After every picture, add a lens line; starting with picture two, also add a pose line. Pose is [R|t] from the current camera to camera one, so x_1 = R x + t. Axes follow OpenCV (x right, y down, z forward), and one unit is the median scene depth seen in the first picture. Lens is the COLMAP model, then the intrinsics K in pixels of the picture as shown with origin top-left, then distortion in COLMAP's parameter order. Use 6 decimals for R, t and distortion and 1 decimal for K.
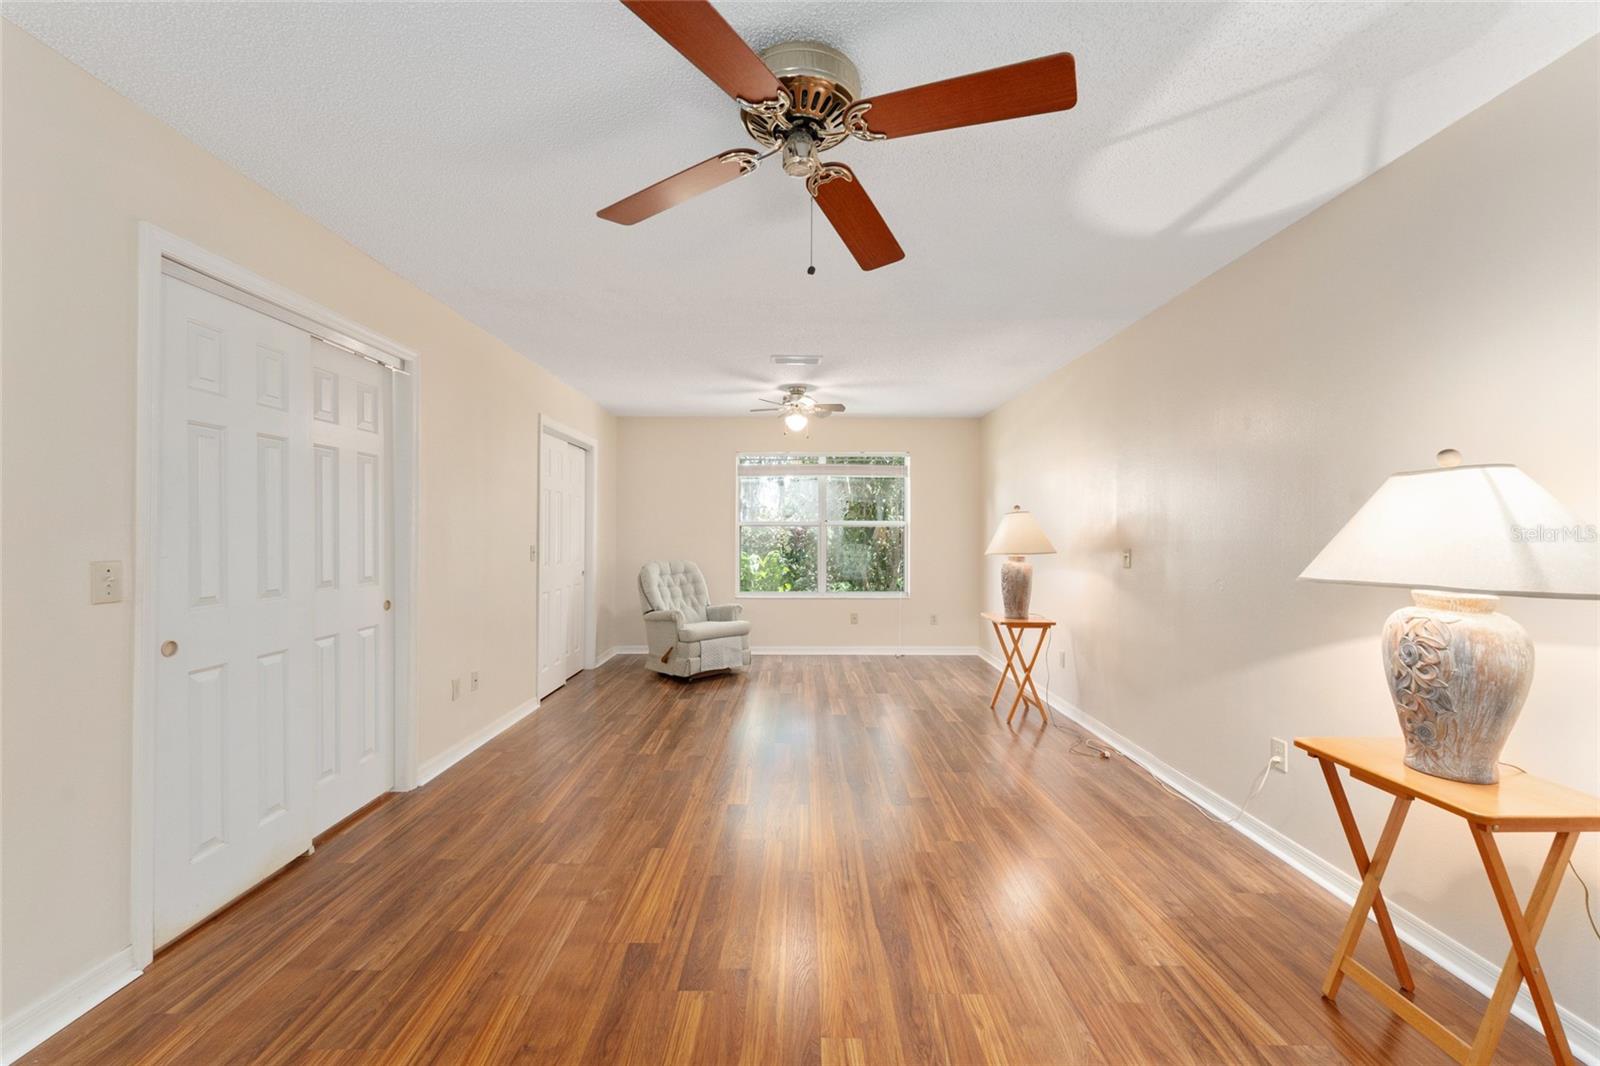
lens RADIAL K [[640.7, 0, 802.4], [0, 640.7, 532.1], [0, 0, 1]] dist [0.002859, 0.000635]
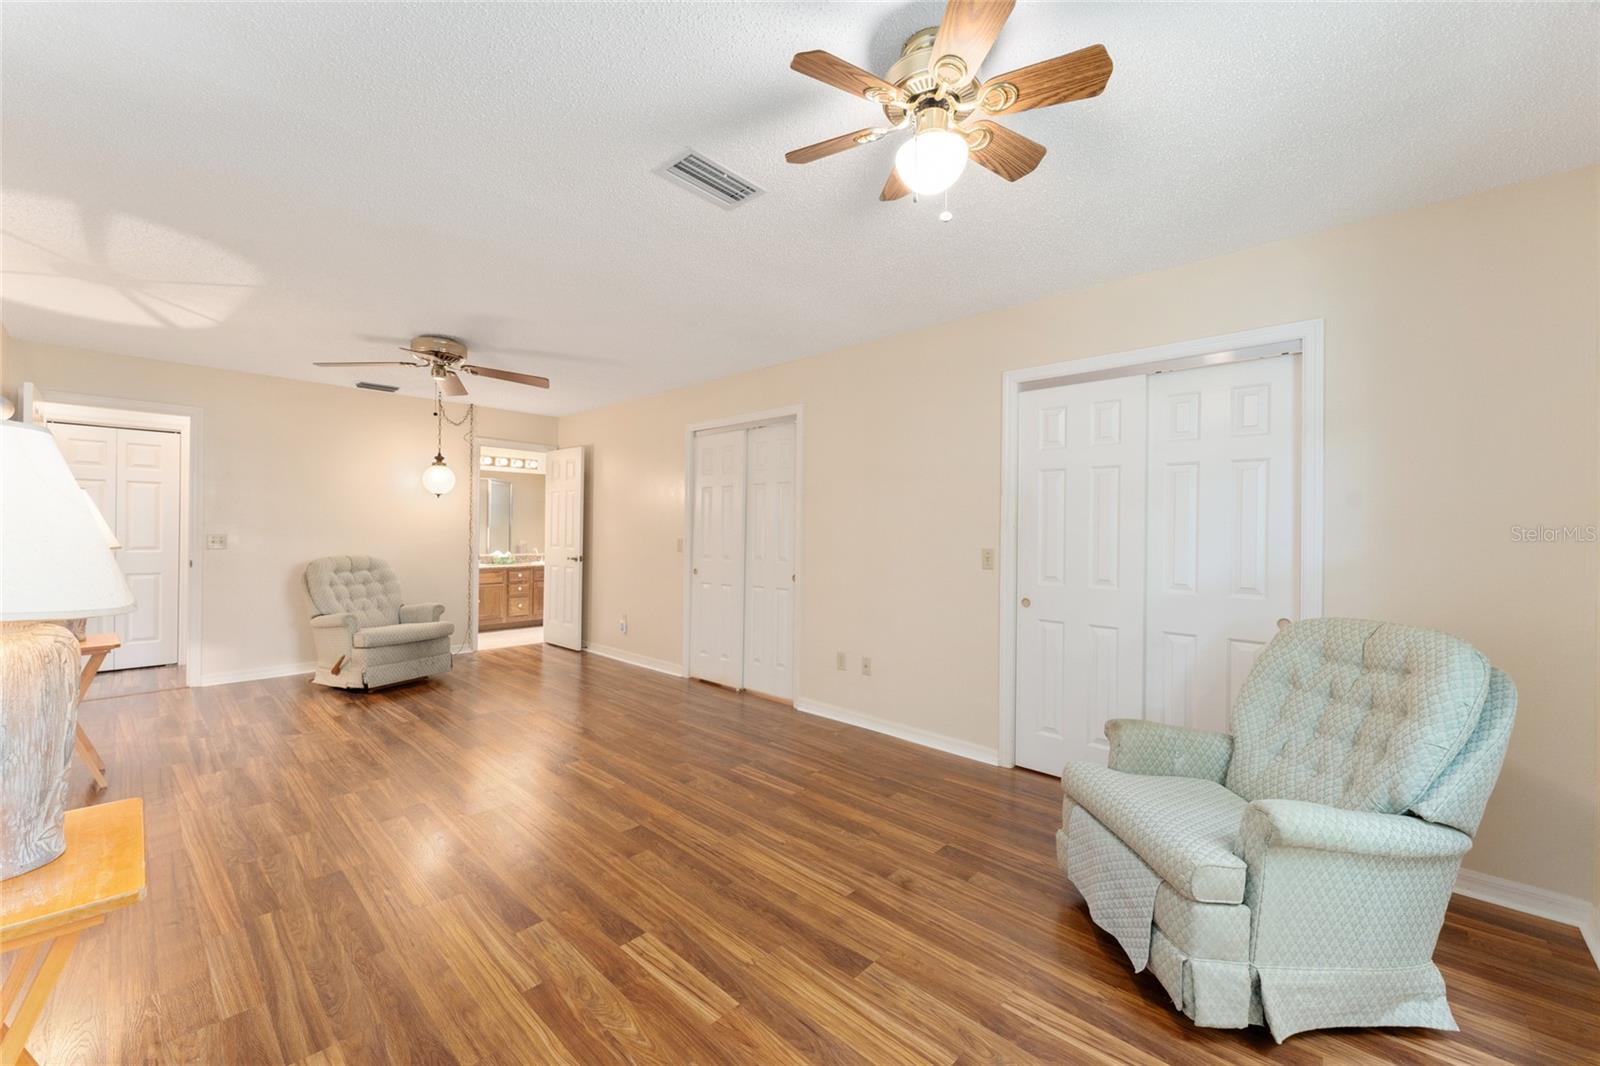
lens RADIAL K [[640.7, 0, 806.4], [0, 640.7, 532.3], [0, 0, 1]] dist [0.002859, 0.000635]
pose [[-0.688545, -0.008446, -0.725145, 0.387677], [-0.013172, 0.999913, 0.000861, 0.000604], [0.725074, 0.010144, -0.688596, 1.794673]]
